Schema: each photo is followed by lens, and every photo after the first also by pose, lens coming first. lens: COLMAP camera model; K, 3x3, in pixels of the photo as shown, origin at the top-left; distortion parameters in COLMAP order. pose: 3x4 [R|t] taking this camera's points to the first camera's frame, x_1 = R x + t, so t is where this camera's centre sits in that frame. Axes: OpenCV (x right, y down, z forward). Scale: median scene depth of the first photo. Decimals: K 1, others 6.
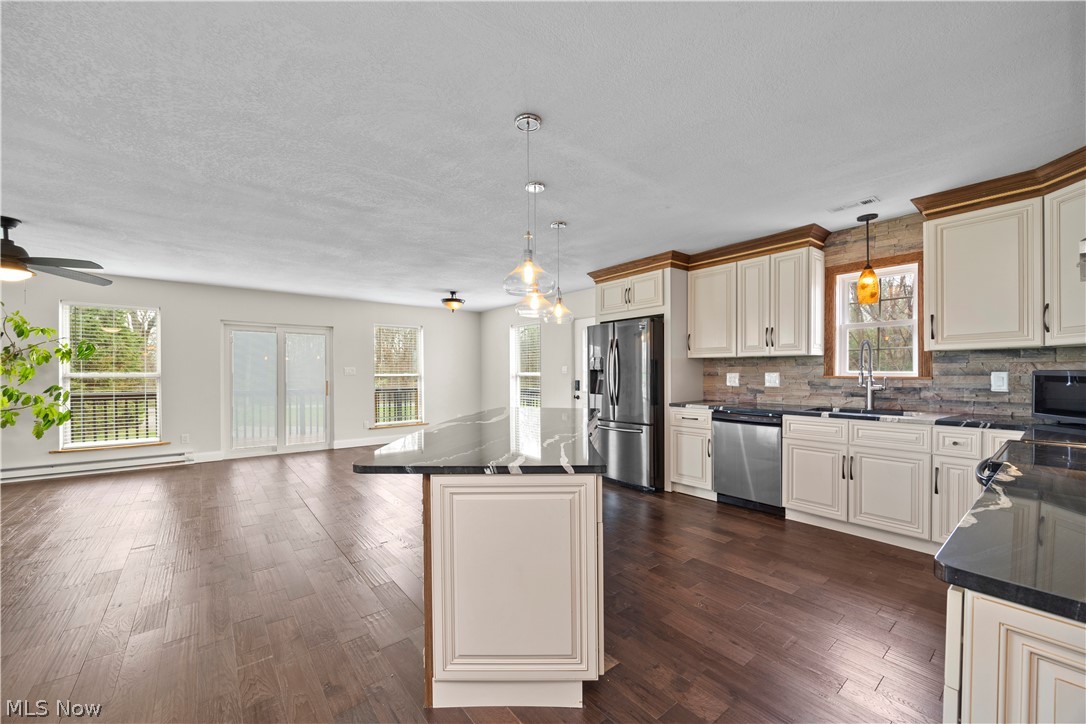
lens RADIAL K [[423.7, 0, 545.2], [0, 423.7, 375.6], [0, 0, 1]] dist [0.006489, -0.000395]
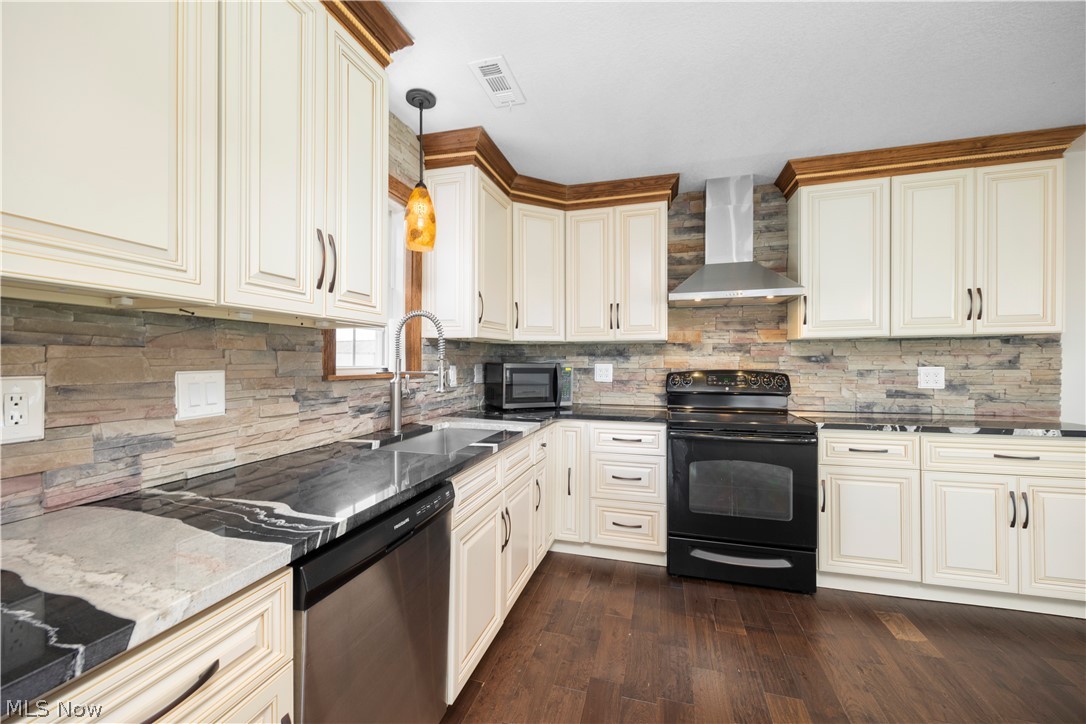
lens RADIAL K [[423.7, 0, 545.5], [0, 423.7, 363.6], [0, 0, 1]] dist [0.006489, -0.000395]
pose [[-0.567457, 0.005495, 0.823384, 0.177086], [0.016642, 0.999850, 0.004797, -0.011492], [-0.823234, 0.016425, -0.567464, 1.139060]]
